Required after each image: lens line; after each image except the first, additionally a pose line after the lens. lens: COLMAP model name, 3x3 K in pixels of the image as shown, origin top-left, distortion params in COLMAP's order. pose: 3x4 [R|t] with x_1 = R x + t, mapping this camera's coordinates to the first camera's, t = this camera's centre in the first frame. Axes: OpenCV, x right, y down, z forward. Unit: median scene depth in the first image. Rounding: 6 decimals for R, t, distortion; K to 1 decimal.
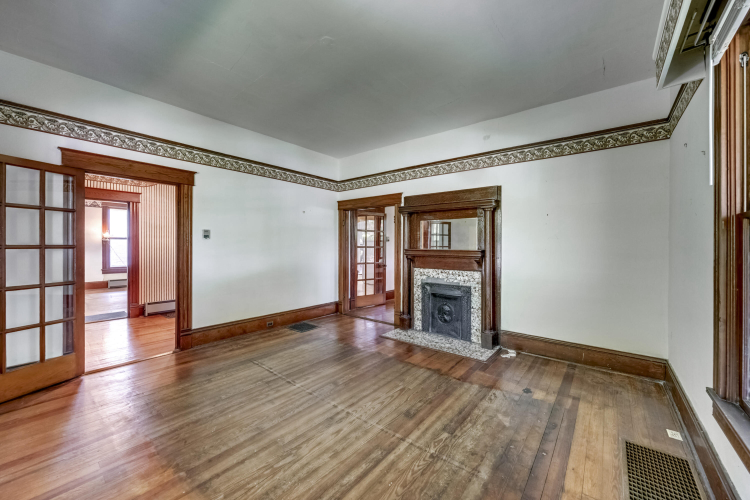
lens RADIAL K [[289.8, 0, 372.7], [0, 289.8, 245.4], [0, 0, 1]] dist [-0.001082, -0.000065]
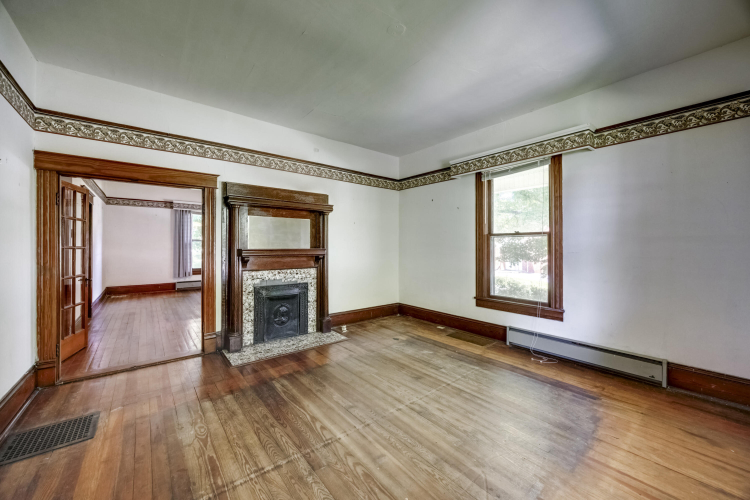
lens RADIAL K [[289.8, 0, 372.7], [0, 289.8, 245.4], [0, 0, 1]] dist [-0.001082, -0.000065]
pose [[0.206285, -0.004870, 0.978480, -0.666431], [-0.000816, 0.999986, 0.005149, -0.002412], [-0.978492, -0.001860, 0.206278, 0.536245]]
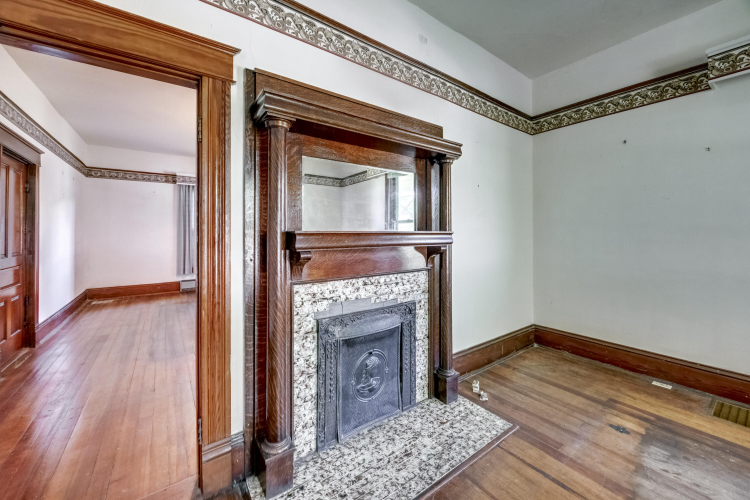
lens RADIAL K [[291.1, 0, 374.7], [0, 291.1, 231.8], [0, 0, 1]] dist [-0.001567, -0.000092]
pose [[0.246072, 0.000115, 0.969252, -0.195437], [0.005434, 0.999984, -0.001498, 0.015578], [-0.969236, 0.005635, 0.246068, 0.933111]]
